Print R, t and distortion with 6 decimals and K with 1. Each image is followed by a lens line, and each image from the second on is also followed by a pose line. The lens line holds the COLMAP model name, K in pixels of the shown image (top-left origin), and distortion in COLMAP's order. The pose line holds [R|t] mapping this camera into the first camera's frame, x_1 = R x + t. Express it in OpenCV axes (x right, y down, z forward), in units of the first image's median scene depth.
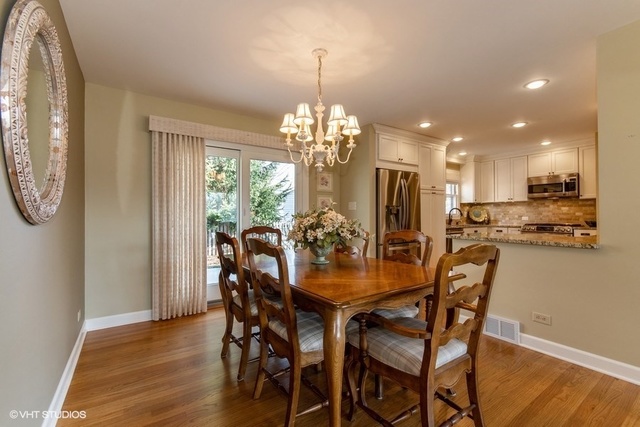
lens RADIAL K [[282.4, 0, 314.9], [0, 282.4, 212.6], [0, 0, 1]] dist [0.001061, -0.000653]
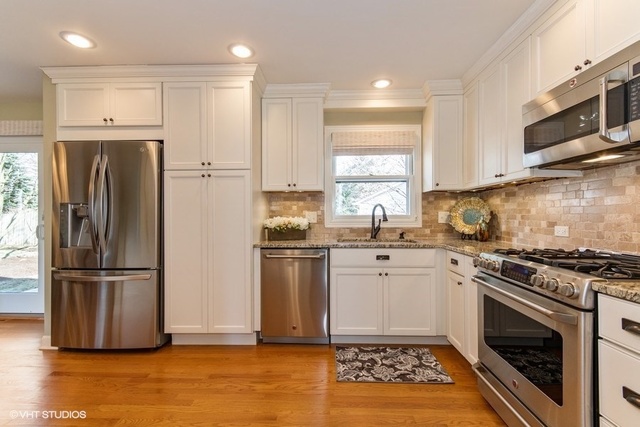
lens RADIAL K [[282.4, 0, 323.8], [0, 282.4, 212.1], [0, 0, 1]] dist [0.001061, -0.000653]
pose [[0.819036, -0.002306, -0.573738, 0.707406], [0.004038, 0.999990, 0.001745, -0.003533], [0.573728, -0.003746, 0.819037, 0.569786]]
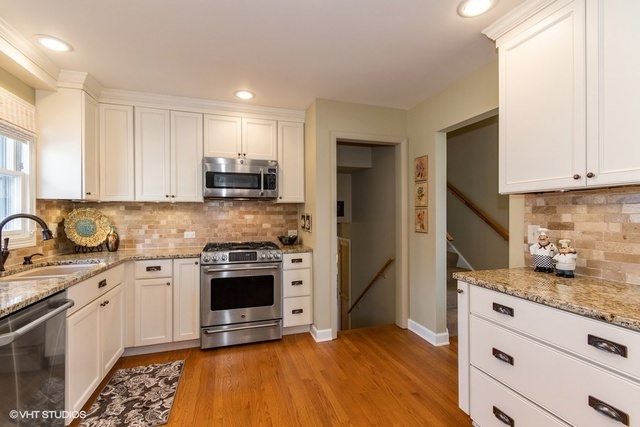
lens RADIAL K [[282.4, 0, 319.4], [0, 282.4, 217.6], [0, 0, 1]] dist [0.001061, -0.000653]
pose [[0.265630, -0.003260, 0.964070, 0.296920], [-0.007097, 0.999961, 0.005337, -0.016379], [-0.964049, -0.008260, 0.265596, 0.624953]]
